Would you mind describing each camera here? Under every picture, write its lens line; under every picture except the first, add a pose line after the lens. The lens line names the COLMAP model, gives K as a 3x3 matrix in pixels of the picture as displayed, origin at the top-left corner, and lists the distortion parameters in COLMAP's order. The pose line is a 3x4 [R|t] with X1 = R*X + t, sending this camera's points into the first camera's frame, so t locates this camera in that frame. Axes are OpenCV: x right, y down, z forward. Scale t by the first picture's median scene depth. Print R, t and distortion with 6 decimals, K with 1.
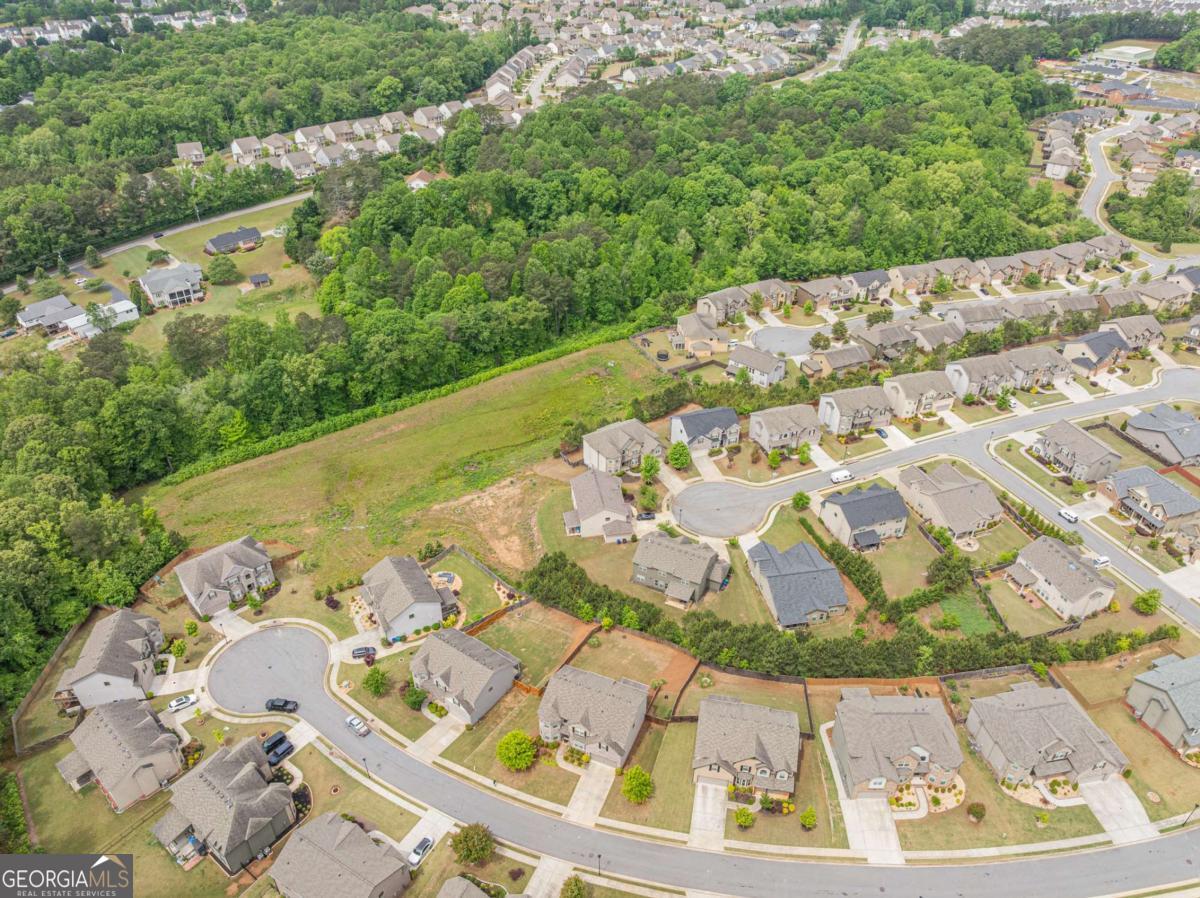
lens RADIAL K [[846.2, 0, 600.0], [0, 846.2, 449.0], [0, 0, 1]] dist [-0.039439, 0.004716]
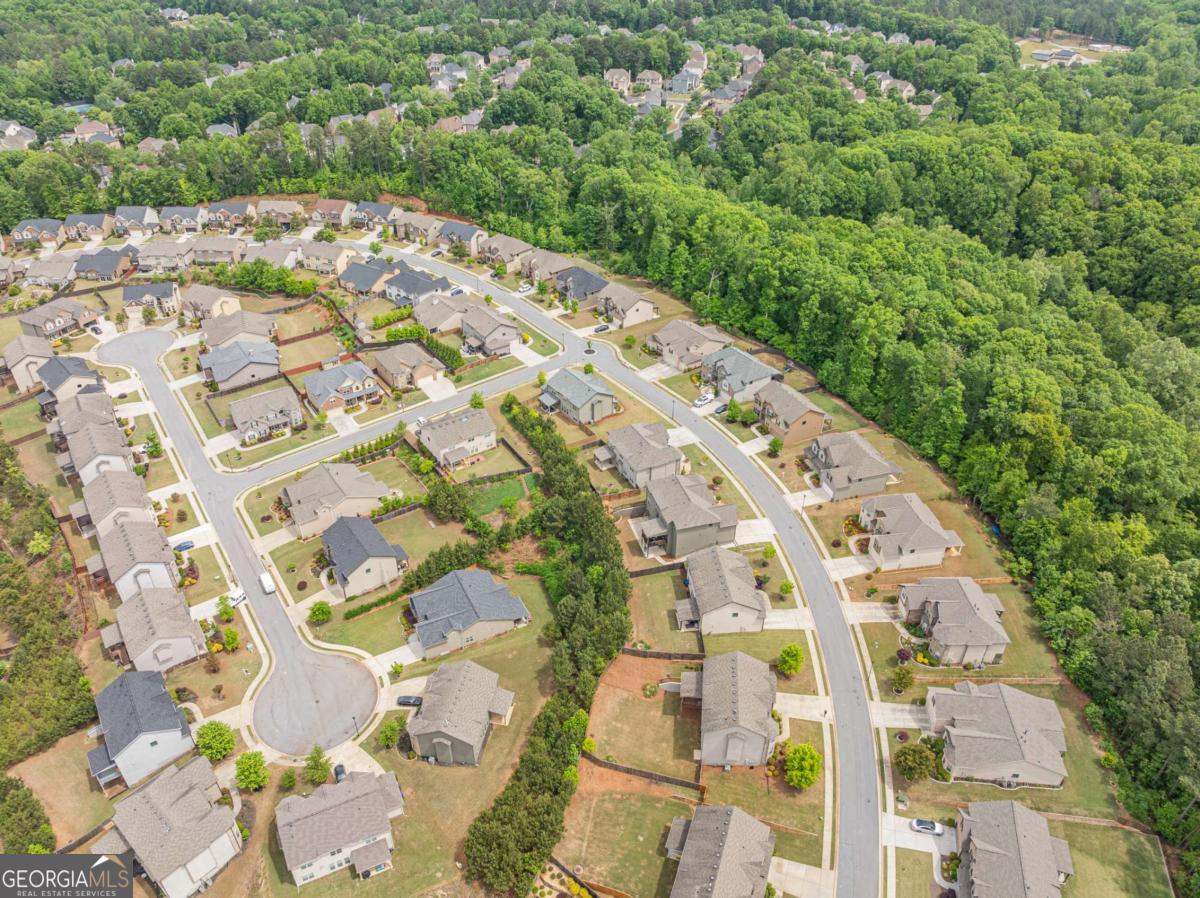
lens RADIAL K [[846.2, 0, 600.0], [0, 846.2, 449.0], [0, 0, 1]] dist [-0.039439, 0.004716]
pose [[-0.277379, -0.546908, 0.789907, -0.354105], [0.528737, 0.599570, 0.600793, -0.337080], [-0.802183, 0.584301, 0.122863, 0.498885]]
